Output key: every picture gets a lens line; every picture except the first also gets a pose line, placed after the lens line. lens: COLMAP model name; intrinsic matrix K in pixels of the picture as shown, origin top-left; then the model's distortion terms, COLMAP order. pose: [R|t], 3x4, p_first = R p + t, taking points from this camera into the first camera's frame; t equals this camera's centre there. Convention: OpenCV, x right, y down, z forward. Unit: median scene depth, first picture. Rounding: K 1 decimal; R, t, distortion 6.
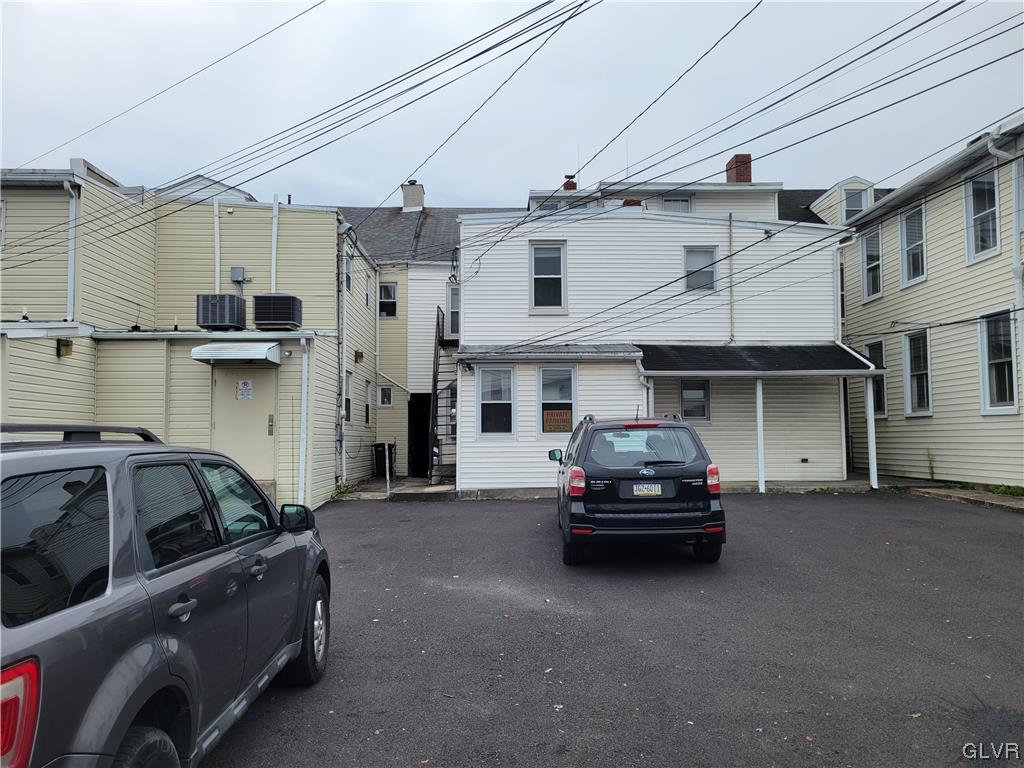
lens RADIAL K [[785.4, 0, 512.8], [0, 785.4, 396.6], [0, 0, 1]] dist [0.032675, -0.010318]
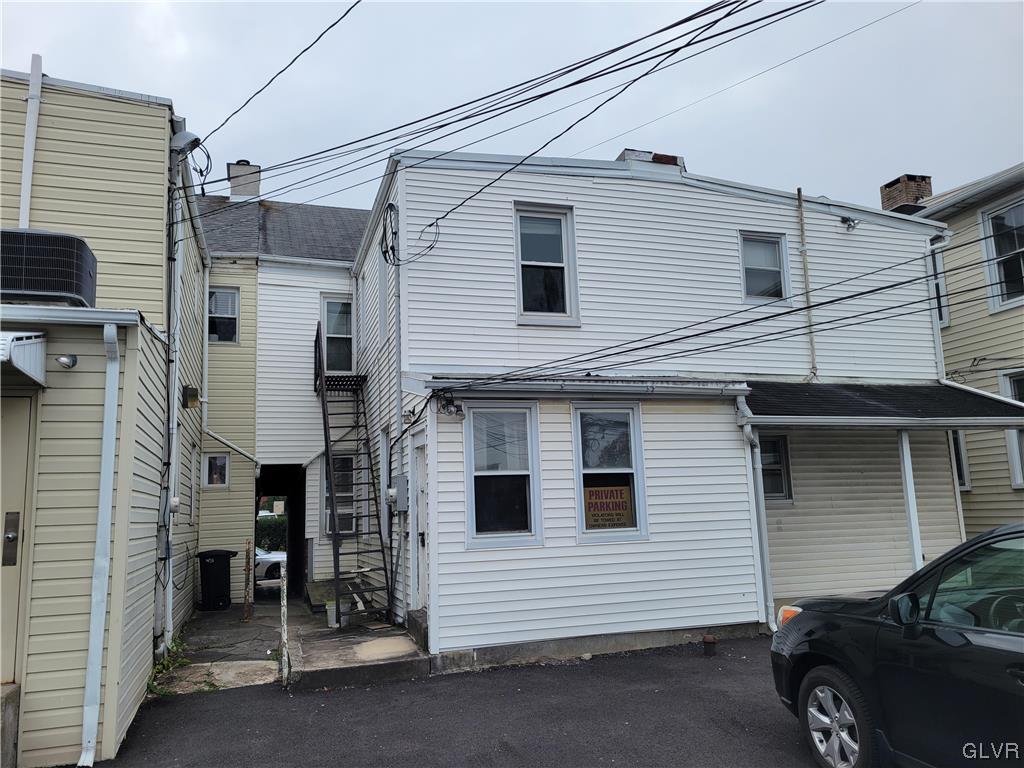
lens RADIAL K [[785.4, 0, 512.8], [0, 785.4, 396.6], [0, 0, 1]] dist [0.032675, -0.010318]
pose [[0.958810, 0.013661, 0.283720, -0.153023], [0.014343, 0.995240, -0.096391, 0.006240], [-0.283686, 0.096490, 0.954050, 0.460984]]
